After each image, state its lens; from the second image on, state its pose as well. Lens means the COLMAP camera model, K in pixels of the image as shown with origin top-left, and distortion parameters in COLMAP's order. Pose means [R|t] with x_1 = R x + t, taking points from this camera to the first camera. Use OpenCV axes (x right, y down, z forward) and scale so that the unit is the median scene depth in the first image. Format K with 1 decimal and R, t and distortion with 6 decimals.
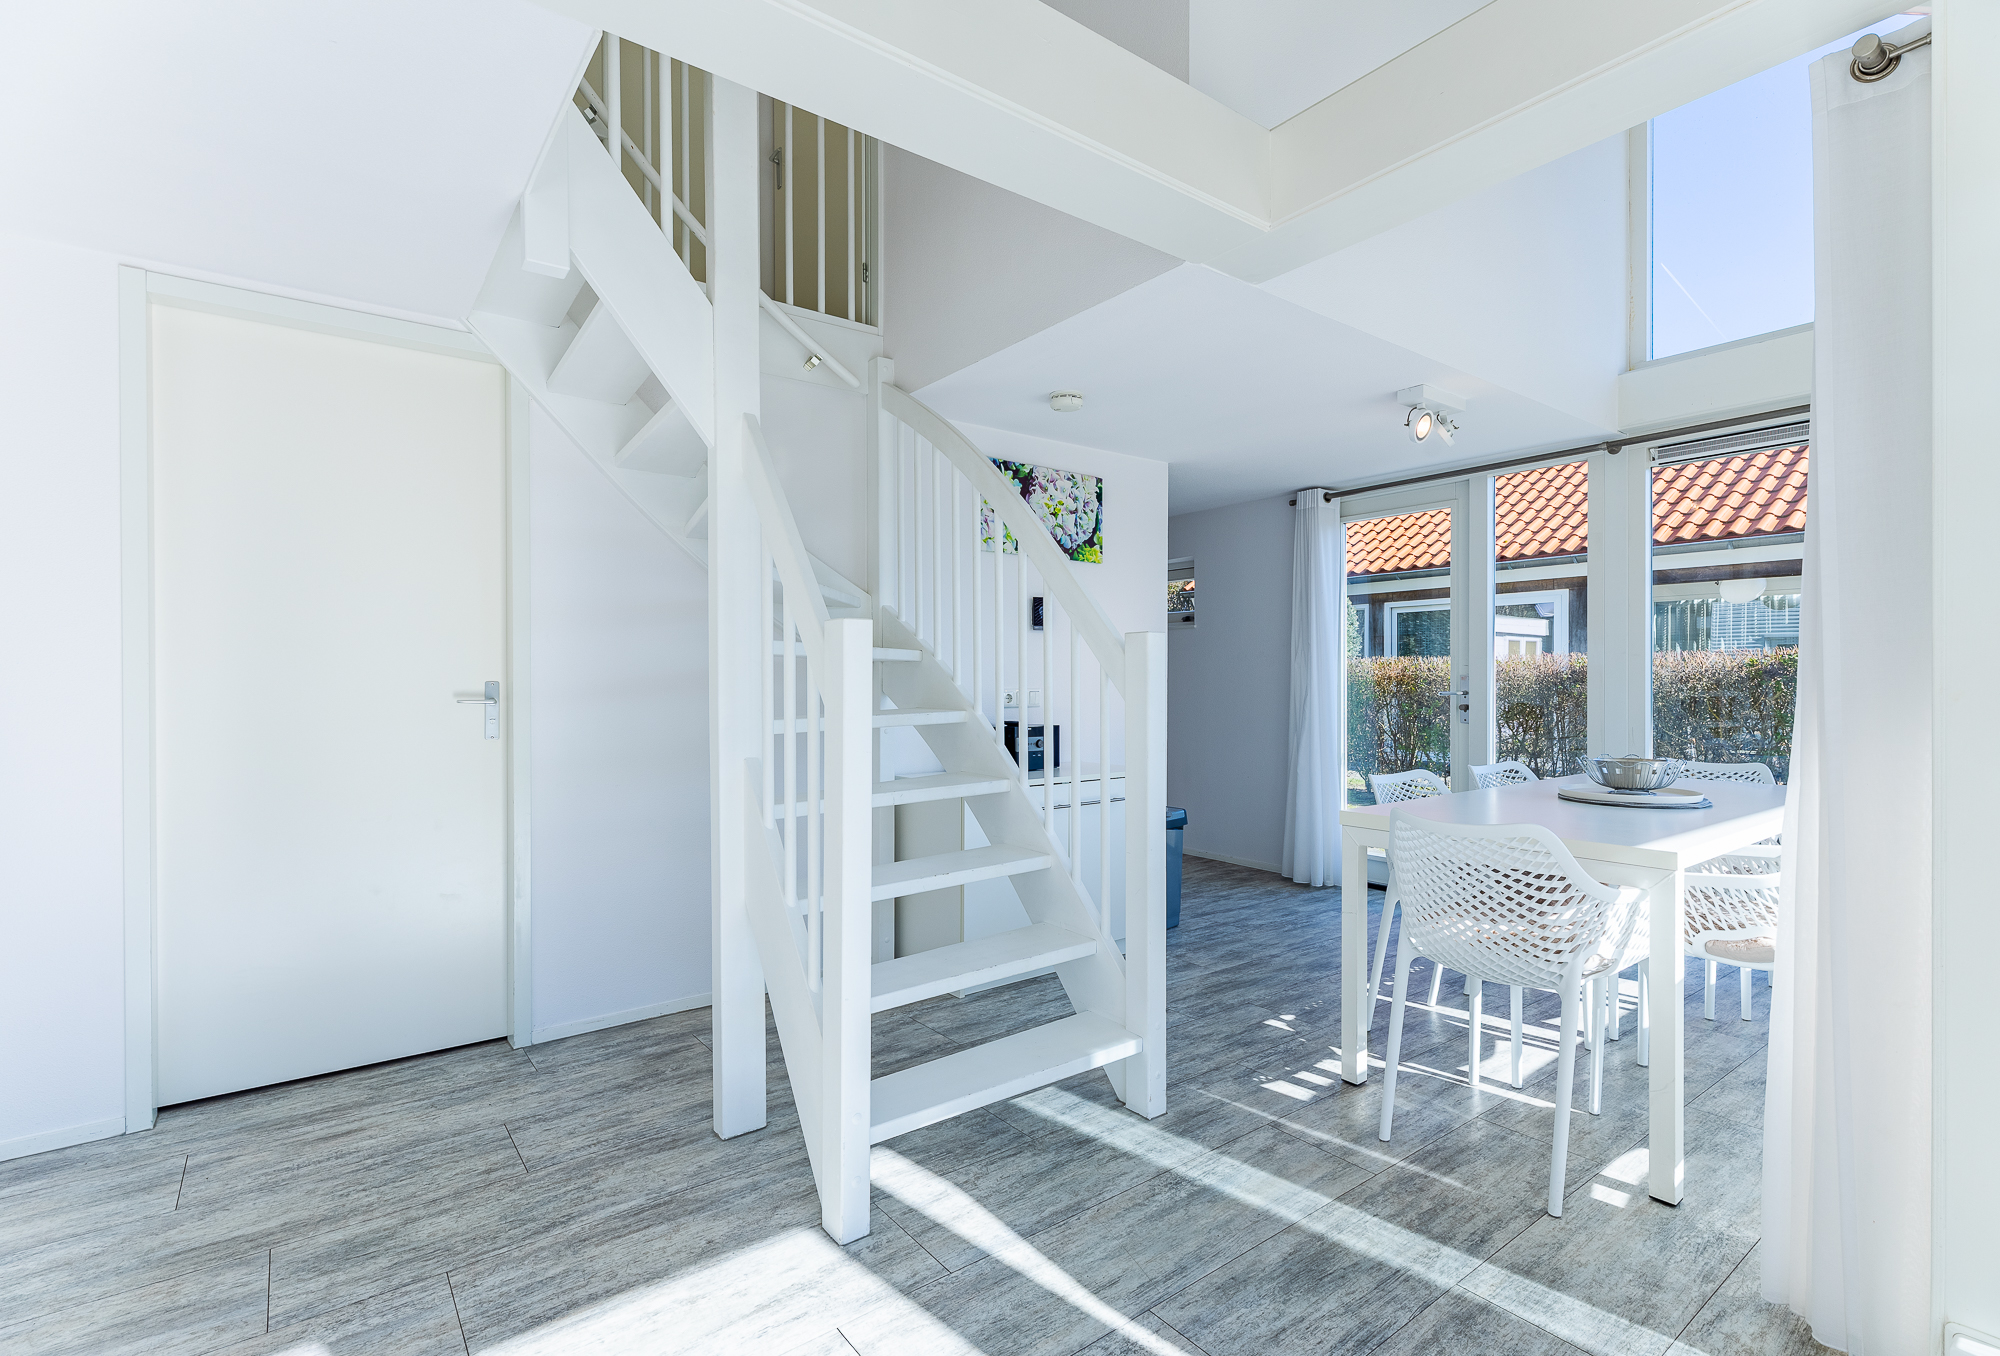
lens RADIAL K [[933.3, 0, 1016.5], [0, 933.3, 688.2], [0, 0, 1]] dist [0.008461, -0.000317]
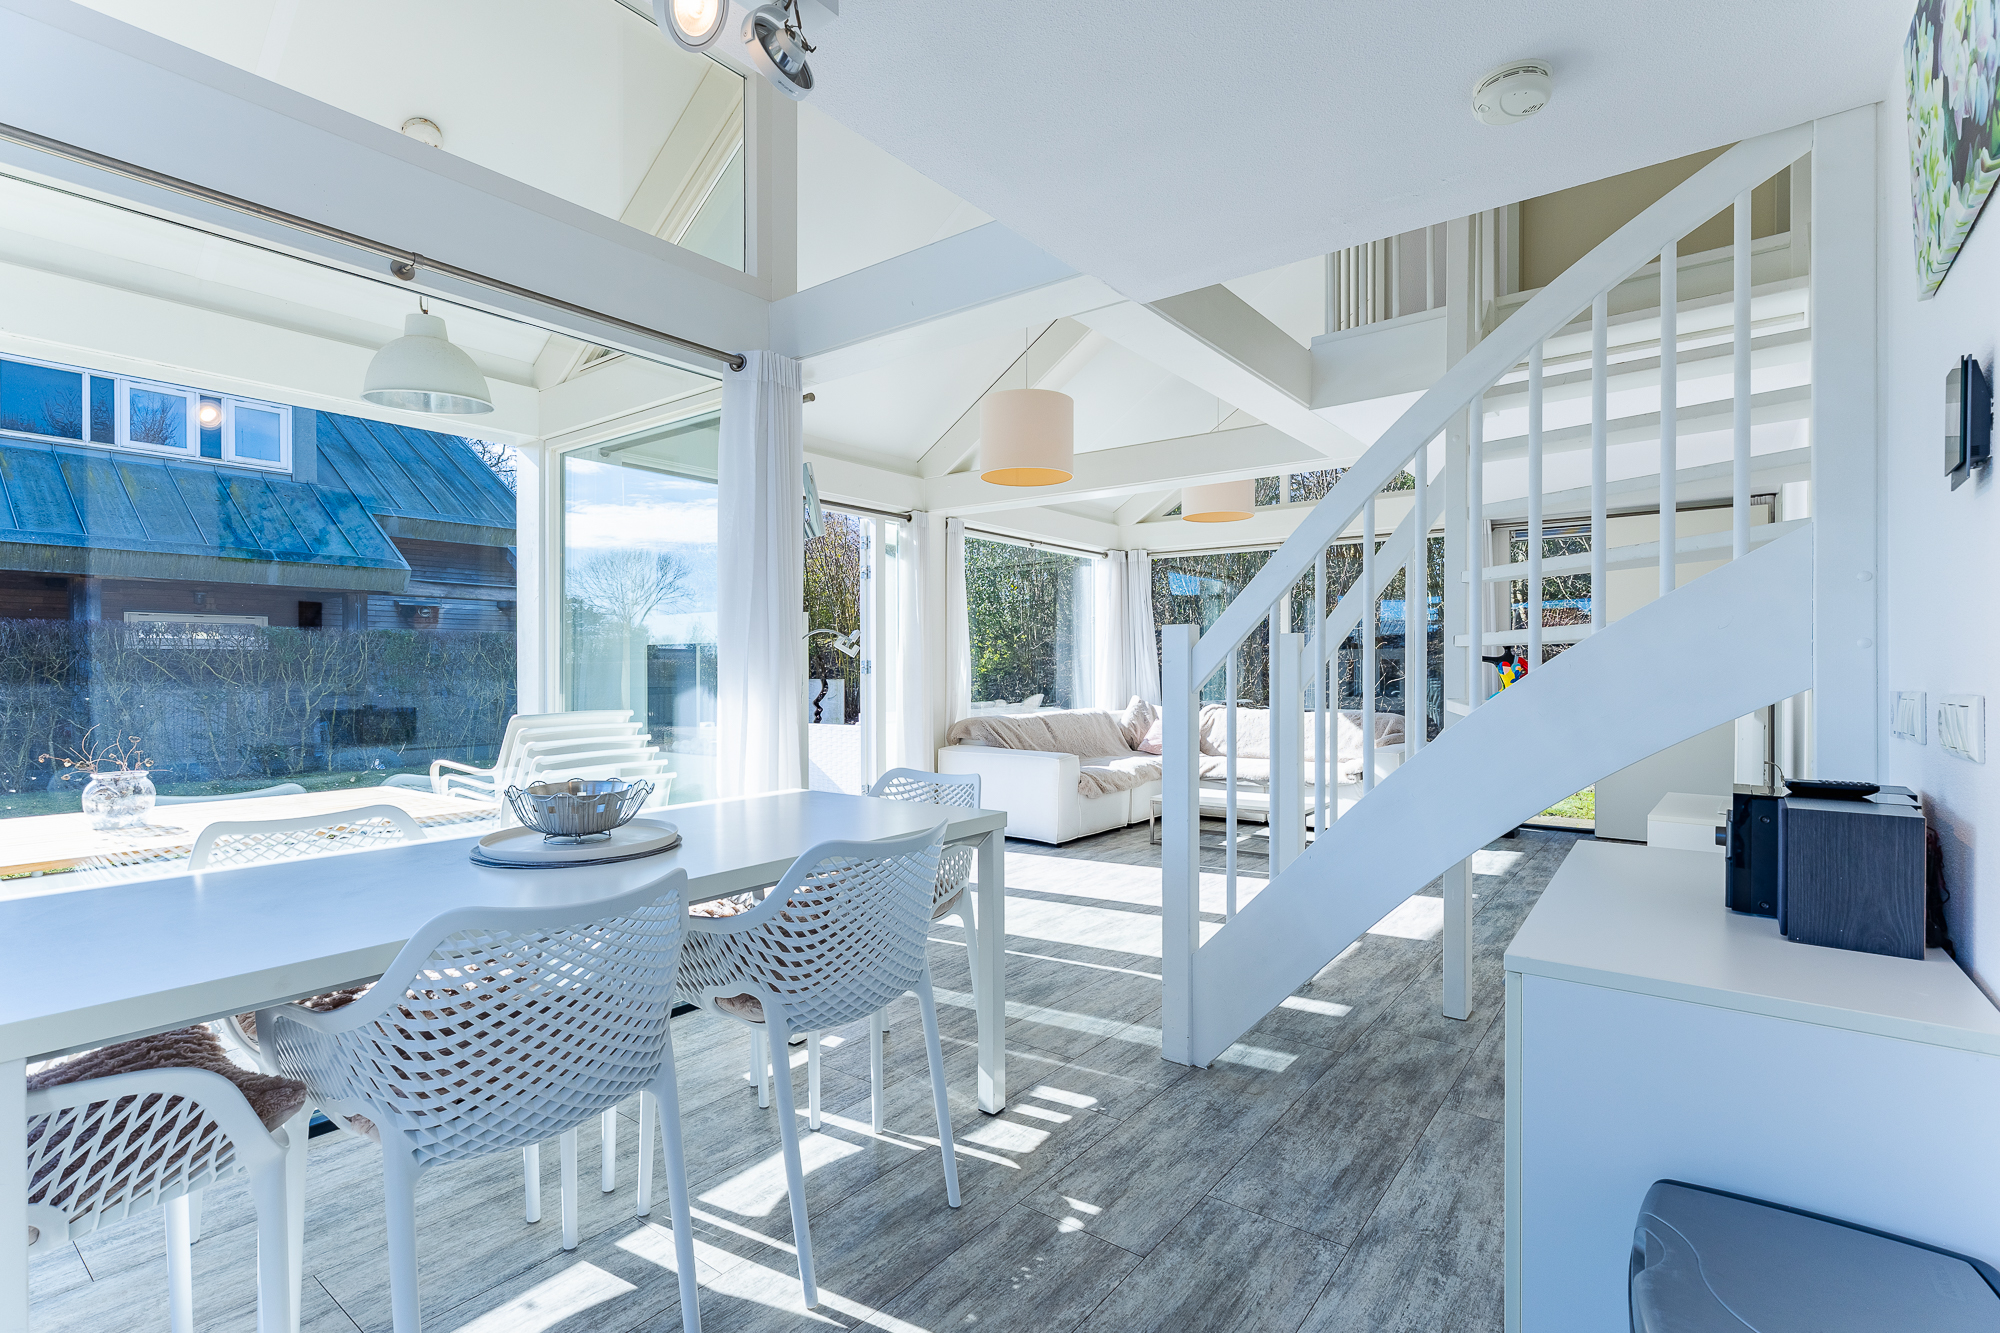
lens RADIAL K [[930.7, 0, 997.0], [0, 930.7, 675.9], [0, 0, 1]] dist [0.007212, -0.002715]
pose [[-0.966758, 0.007512, -0.255584, 0.666593], [0.005532, 0.999949, 0.008465, -0.009907], [0.255635, 0.006769, -0.966750, 2.140336]]
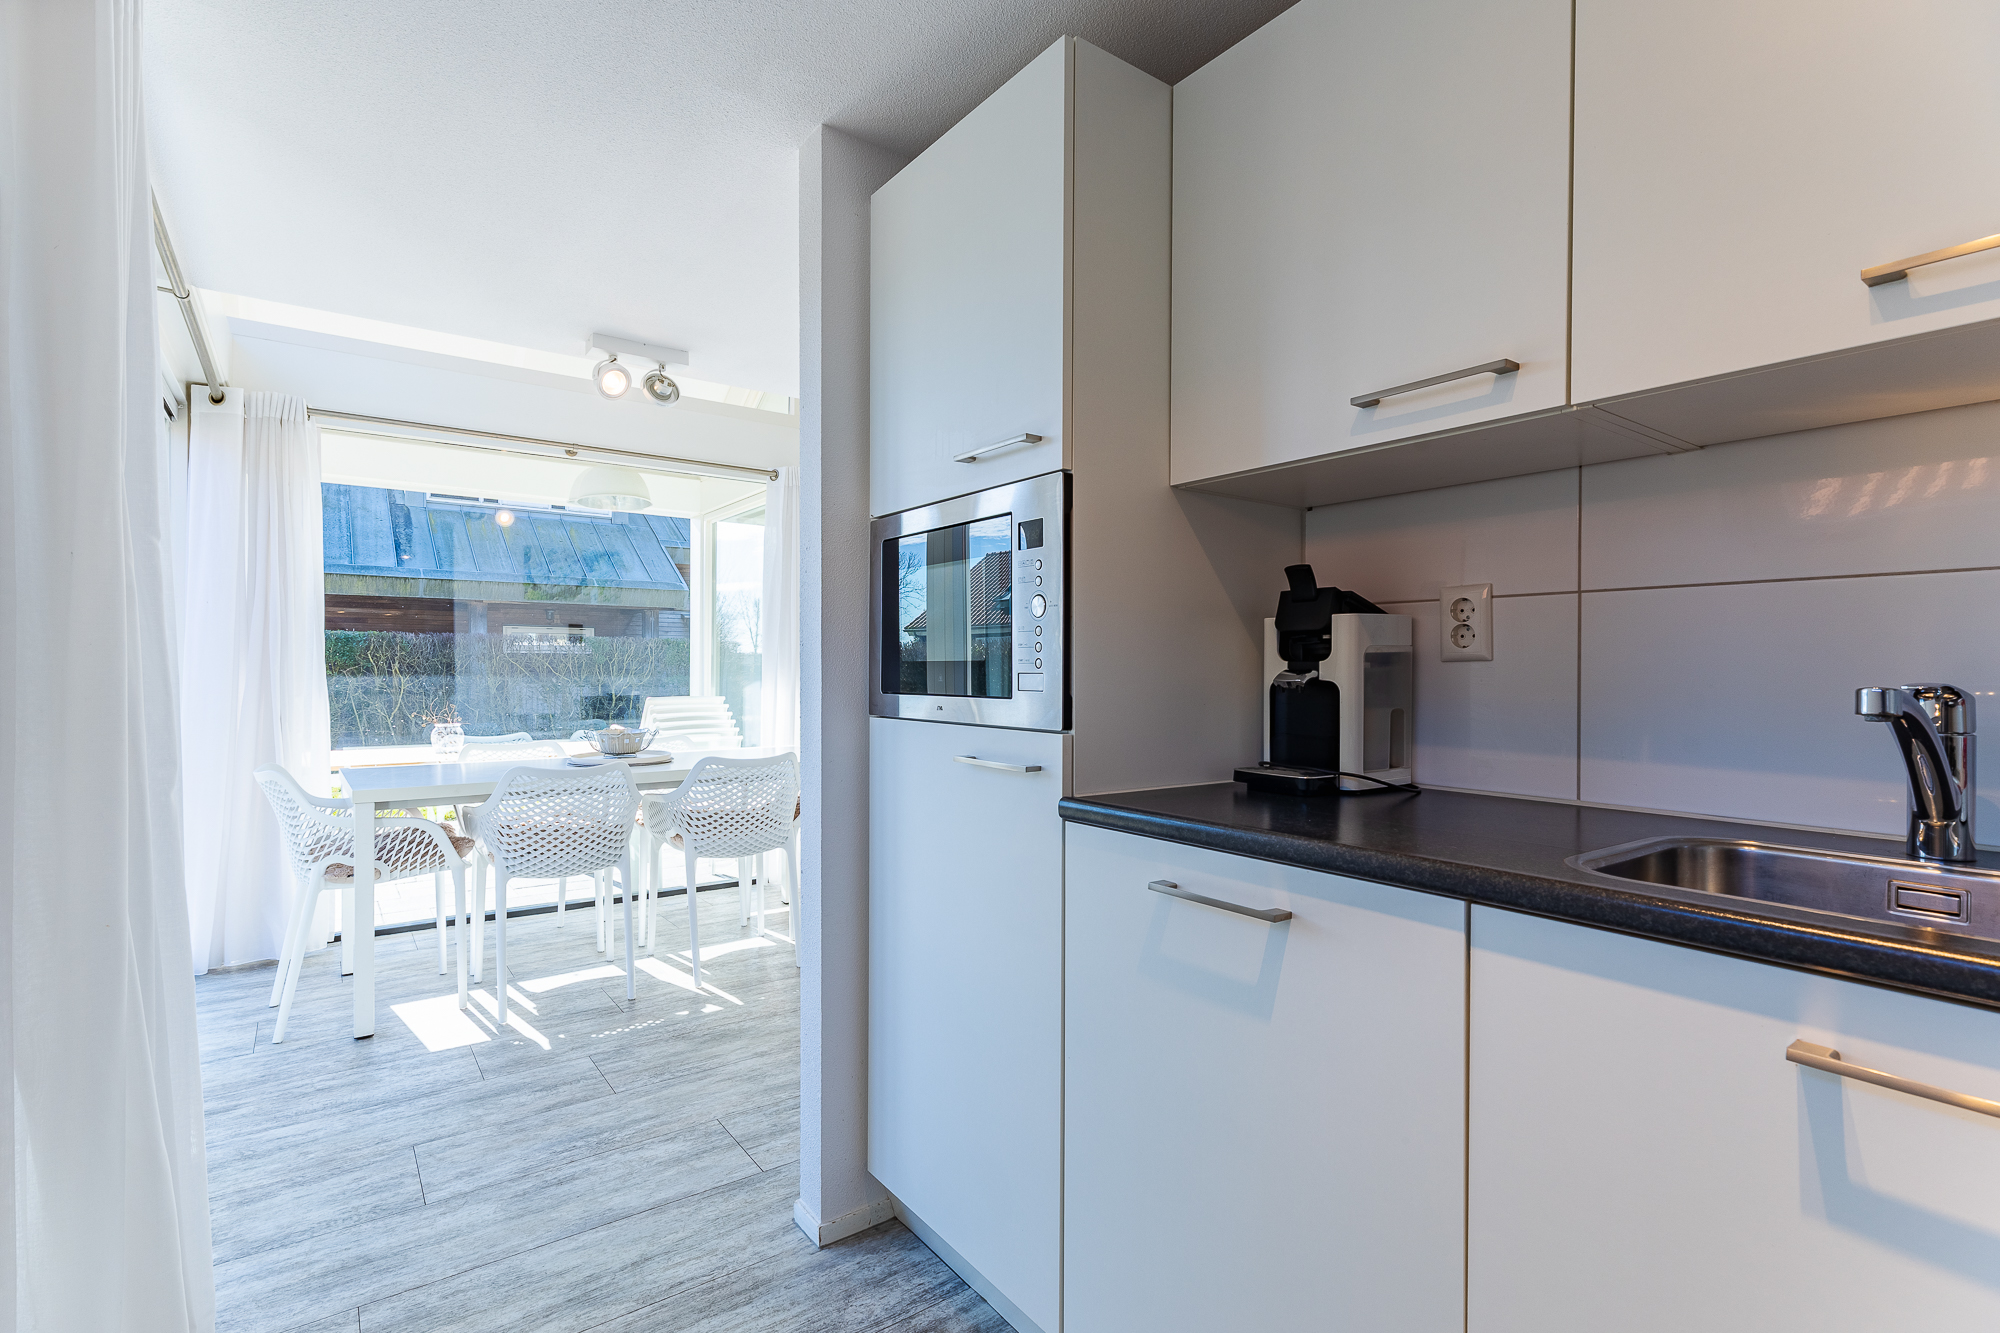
lens RADIAL K [[930.7, 0, 998.4], [0, 930.7, 666.9], [0, 0, 1]] dist [0.007212, -0.002715]
pose [[-0.999776, 0.001642, 0.021103, 0.132496], [0.001559, 0.999991, -0.003949, -0.008031], [-0.021109, -0.003916, -0.999770, 2.837855]]
